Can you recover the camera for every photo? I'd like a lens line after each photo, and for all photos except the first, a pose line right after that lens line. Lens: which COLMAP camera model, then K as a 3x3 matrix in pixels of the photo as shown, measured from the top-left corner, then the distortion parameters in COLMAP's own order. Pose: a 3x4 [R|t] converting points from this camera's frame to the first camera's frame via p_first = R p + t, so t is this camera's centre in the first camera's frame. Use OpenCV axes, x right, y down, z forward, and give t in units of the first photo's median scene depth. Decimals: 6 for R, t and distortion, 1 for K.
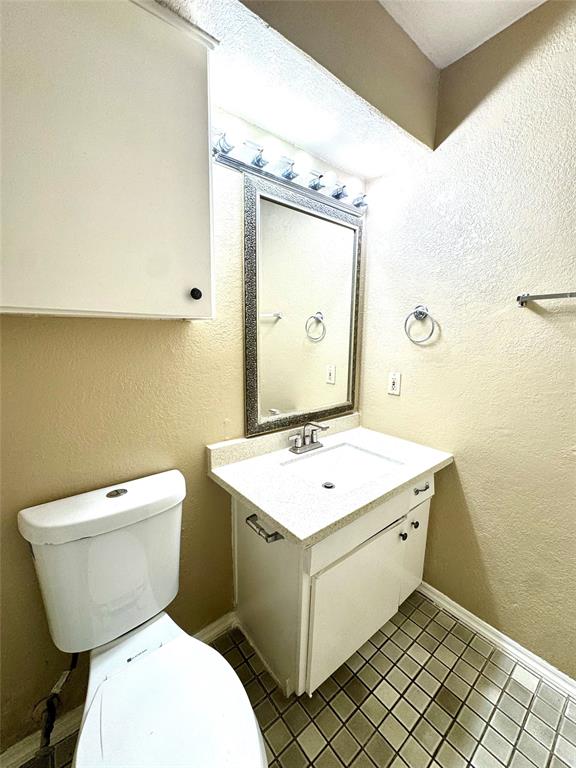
lens RADIAL K [[306.9, 0, 288.9], [0, 306.9, 382.9], [0, 0, 1]] dist [-0.001201, -0.000051]
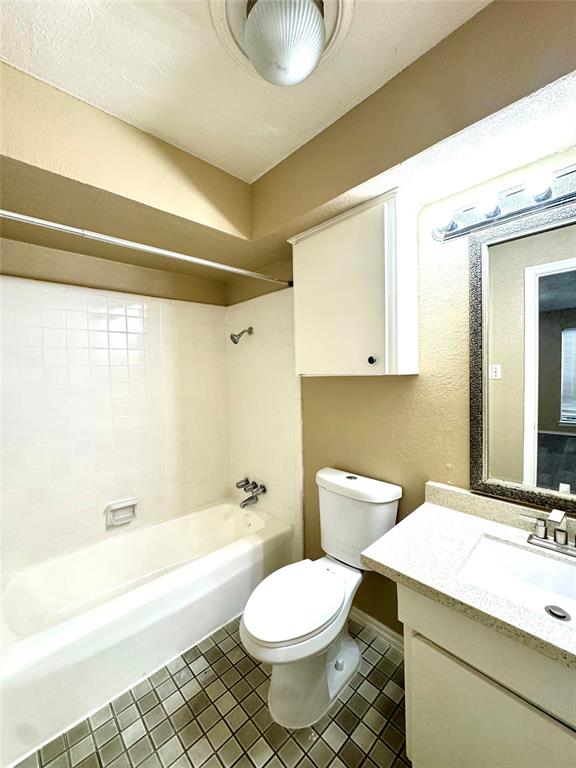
lens RADIAL K [[306.9, 0, 288.9], [0, 306.9, 385.5], [0, 0, 1]] dist [-0.001201, -0.000051]
pose [[0.066486, 0.023599, -0.997508, 0.818559], [-0.132352, 0.991095, 0.014626, -0.094368], [0.988970, 0.131050, 0.069018, 0.350816]]
